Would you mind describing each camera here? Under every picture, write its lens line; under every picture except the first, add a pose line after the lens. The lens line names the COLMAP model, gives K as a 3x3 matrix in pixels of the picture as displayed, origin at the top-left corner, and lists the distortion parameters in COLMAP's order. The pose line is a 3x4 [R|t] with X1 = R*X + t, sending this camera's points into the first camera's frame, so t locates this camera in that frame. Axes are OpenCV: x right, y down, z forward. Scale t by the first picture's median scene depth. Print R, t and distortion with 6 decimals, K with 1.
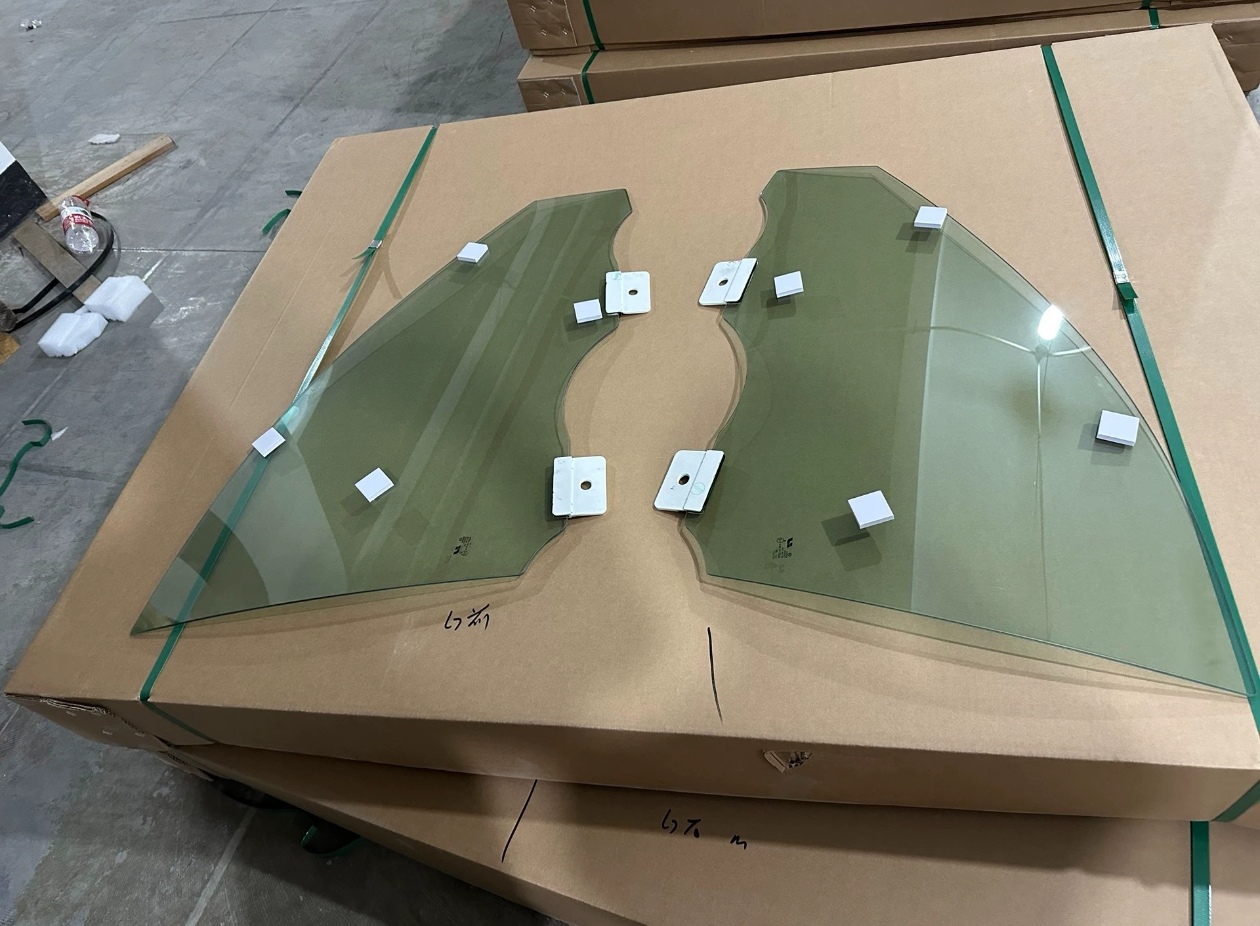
lens RADIAL K [[900.5, 0, 630.0], [0, 900.5, 463.0], [0, 0, 1]] dist [0.032226, -0.044824]
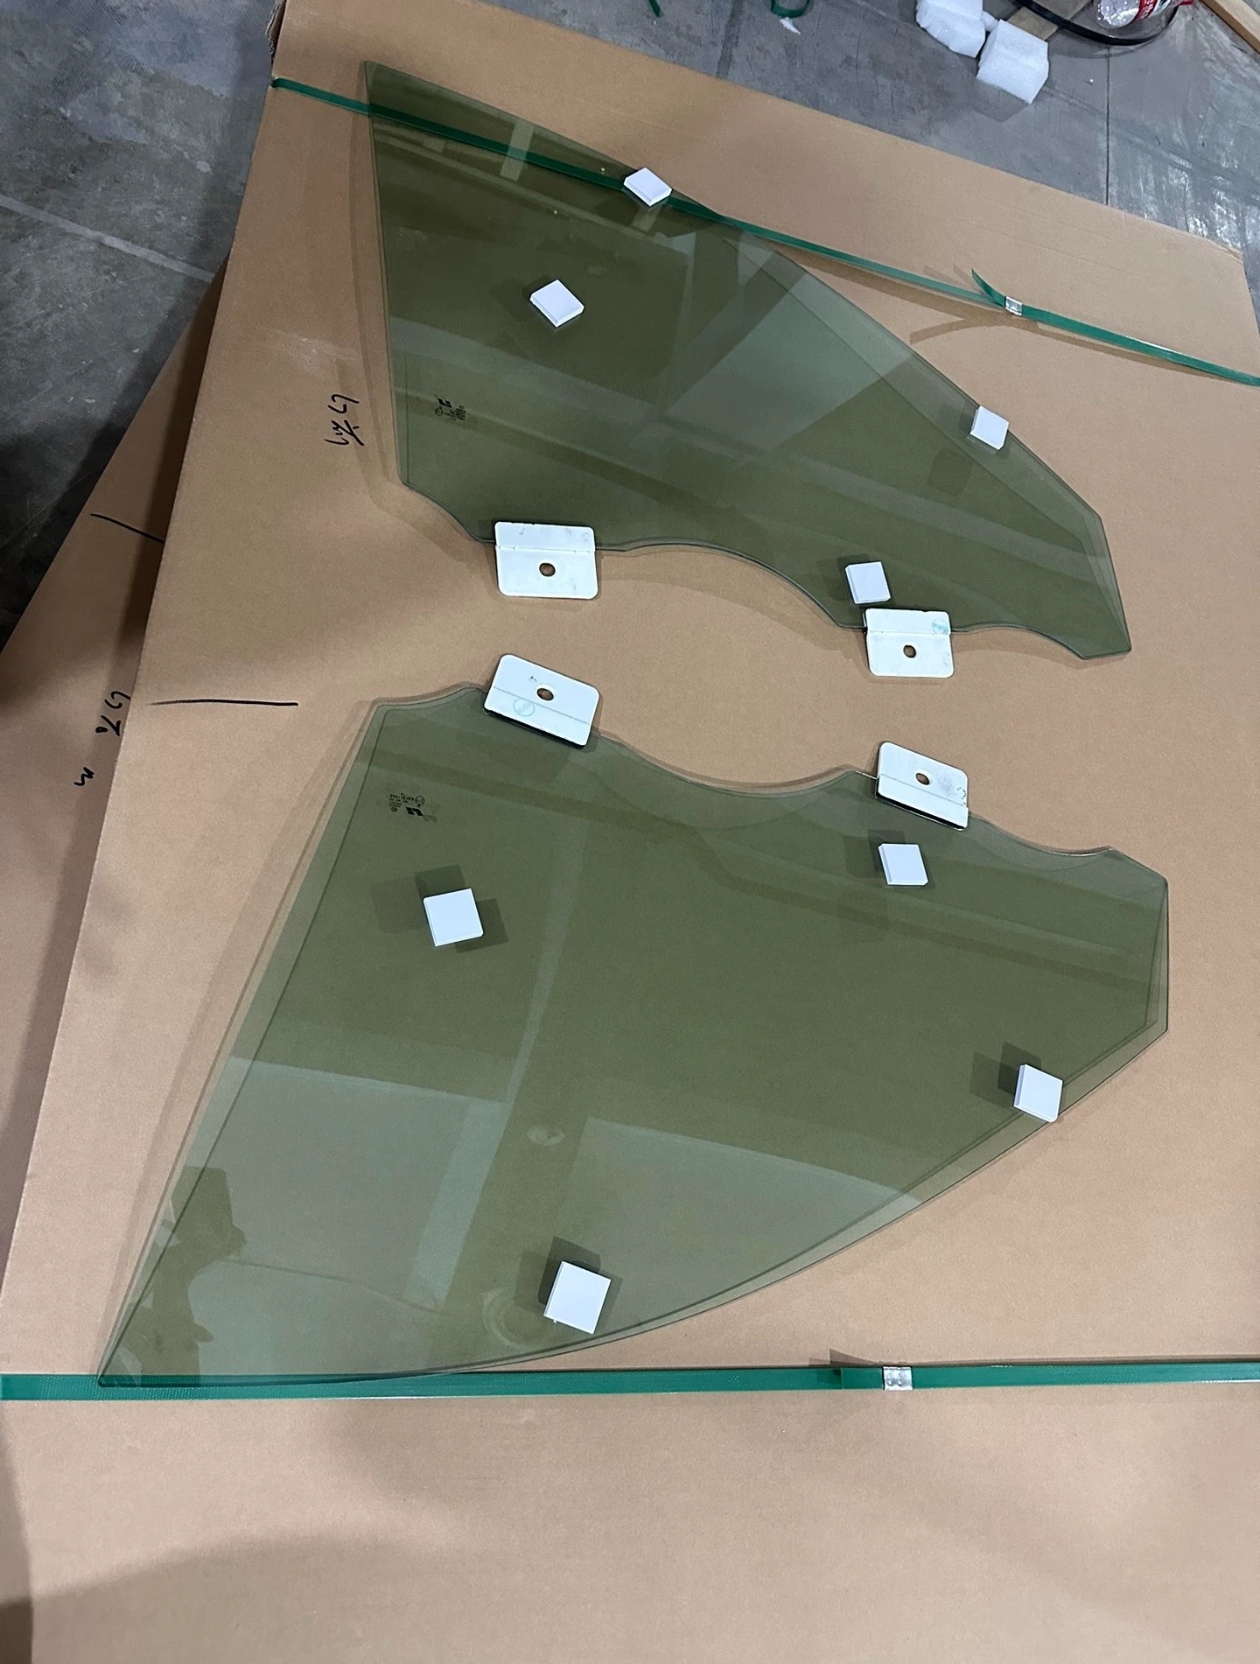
lens RADIAL K [[1190.3, 0, 630.0], [0, 1190.3, 832.0], [0, 0, 1]] dist [0.013787, -0.021401]
pose [[0.040526, 0.990683, -0.130018, 0.248808], [-0.931585, 0.084511, 0.353565, -0.309623], [0.361258, 0.106794, 0.926330, 0.148617]]
